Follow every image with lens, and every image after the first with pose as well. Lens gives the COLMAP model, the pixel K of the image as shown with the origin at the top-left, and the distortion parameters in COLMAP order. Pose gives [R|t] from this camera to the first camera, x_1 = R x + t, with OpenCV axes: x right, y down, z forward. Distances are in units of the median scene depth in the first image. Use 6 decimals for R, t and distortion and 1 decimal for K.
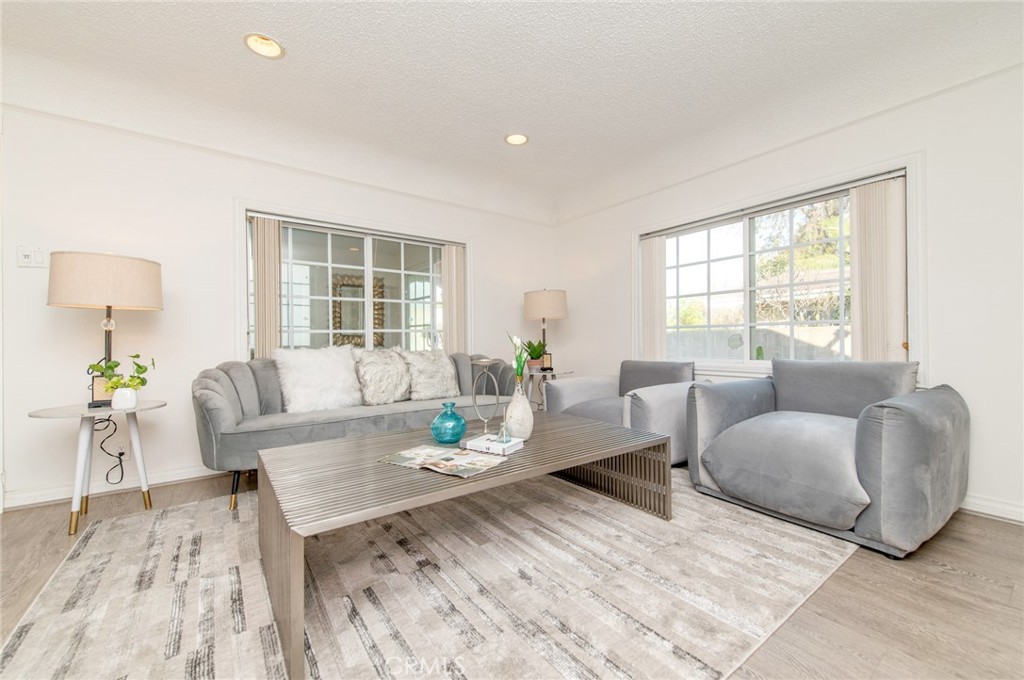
lens RADIAL K [[409.4, 0, 519.4], [0, 409.4, 339.5], [0, 0, 1]] dist [0.007423, -0.000134]
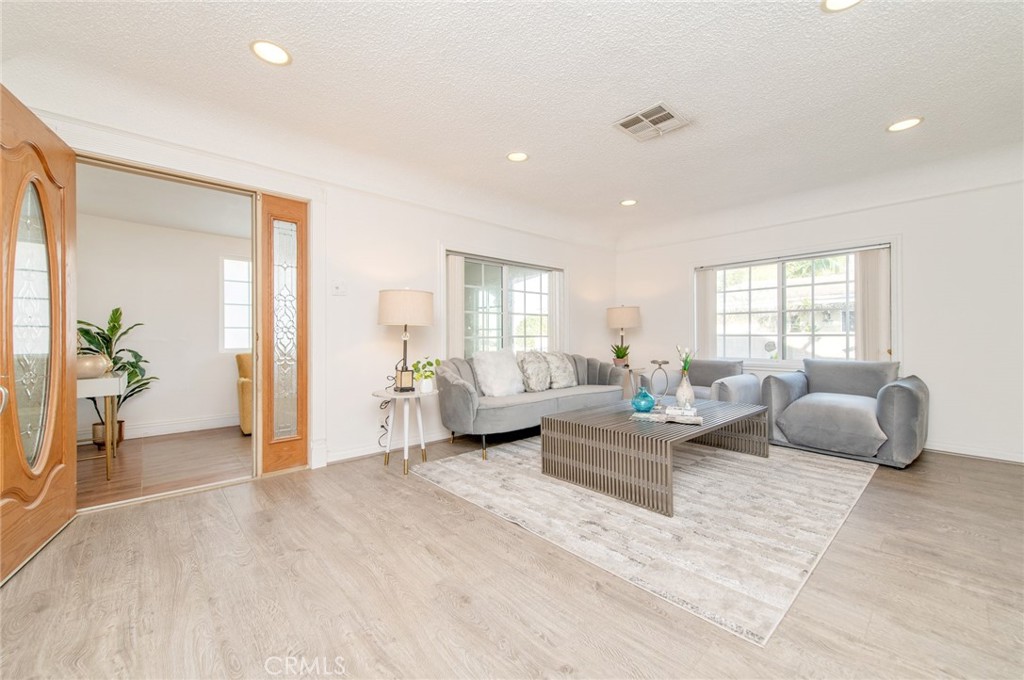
lens RADIAL K [[409.4, 0, 512.7], [0, 409.4, 334.1], [0, 0, 1]] dist [0.007423, -0.000134]
pose [[0.994571, 0.007433, 0.103797, -0.720133], [-0.007169, 0.999970, -0.002914, -0.039276], [-0.103815, 0.002154, 0.994594, -0.468044]]
